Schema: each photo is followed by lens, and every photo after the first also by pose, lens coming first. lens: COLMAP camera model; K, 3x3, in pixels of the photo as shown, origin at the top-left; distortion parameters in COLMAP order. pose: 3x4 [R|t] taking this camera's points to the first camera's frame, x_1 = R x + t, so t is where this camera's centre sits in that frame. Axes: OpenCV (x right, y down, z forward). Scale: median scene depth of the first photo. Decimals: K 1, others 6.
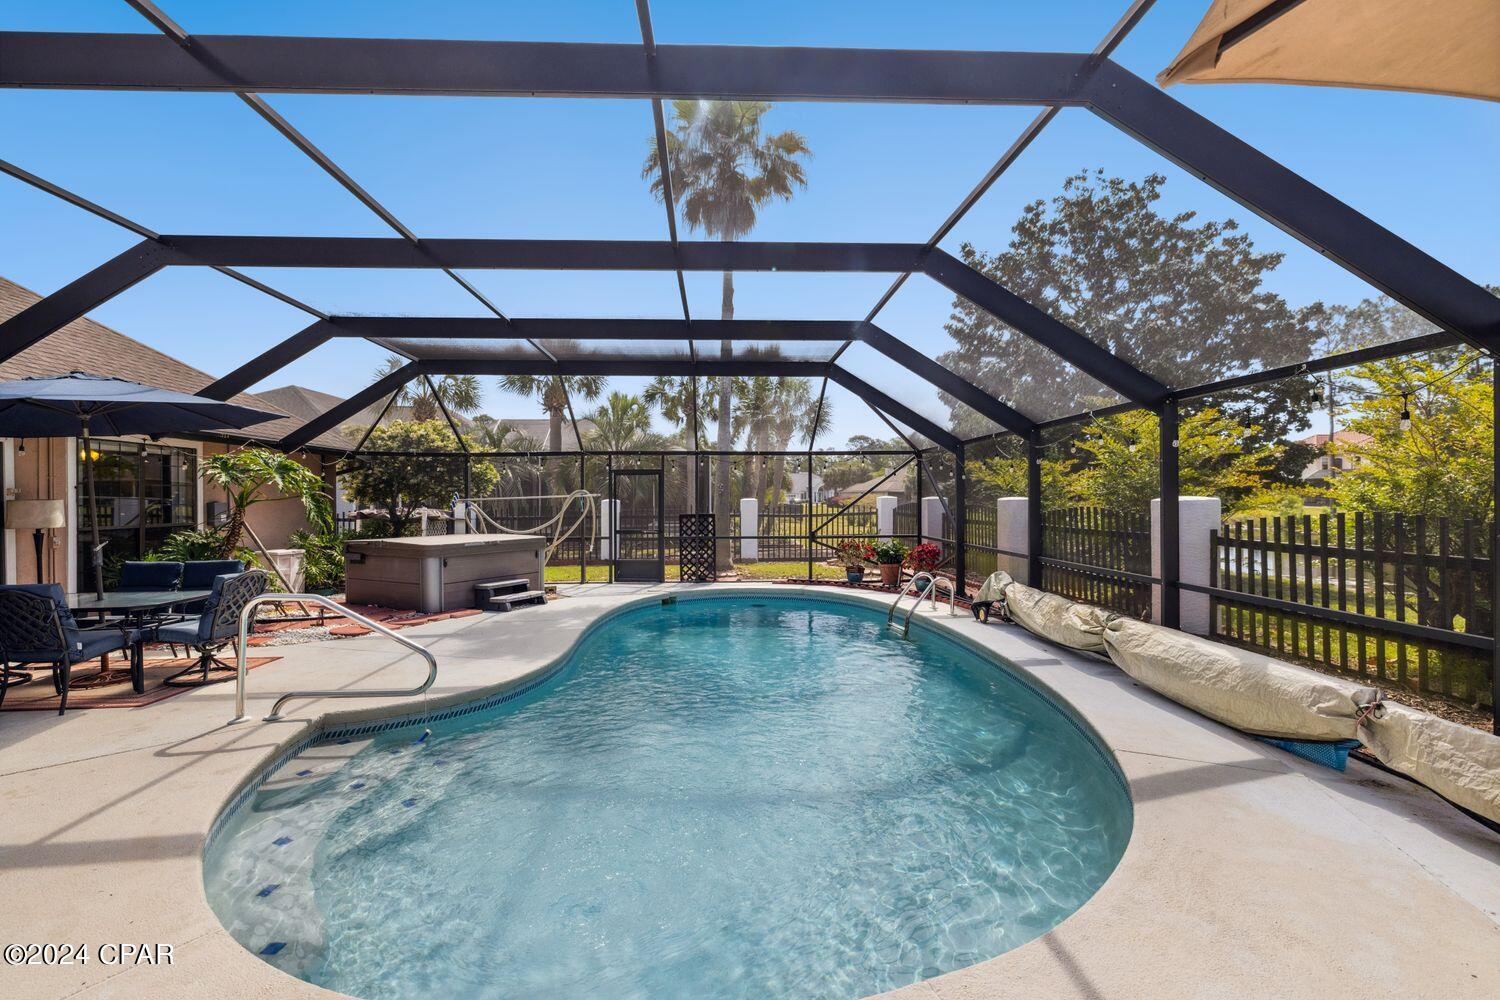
lens RADIAL K [[674.3, 0, 752.0], [0, 674.3, 485.6], [0, 0, 1]] dist [0.001928, 0.000154]
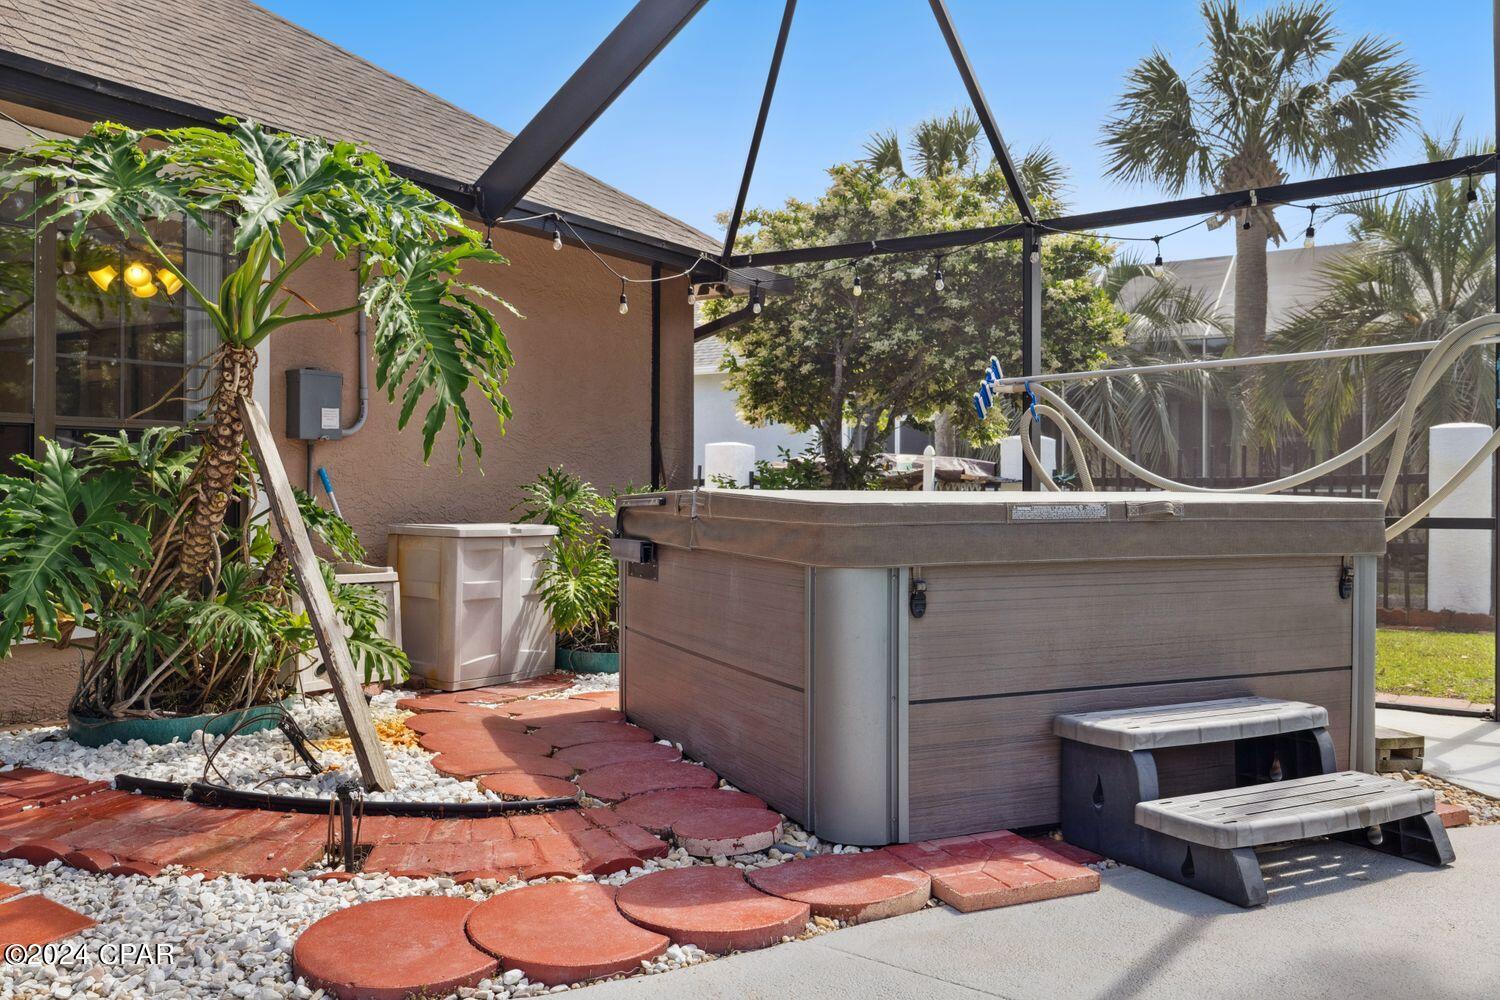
lens RADIAL K [[1115.6, 0, 750.0], [0, 1115.6, 500.0], [0, 0, 1]] dist [0.001571, 0.001338]
pose [[0.795366, 0.011877, -0.606013, -0.267281], [0.004102, 0.999680, 0.024976, 0.070575], [0.606115, -0.022351, 0.795063, 0.642079]]
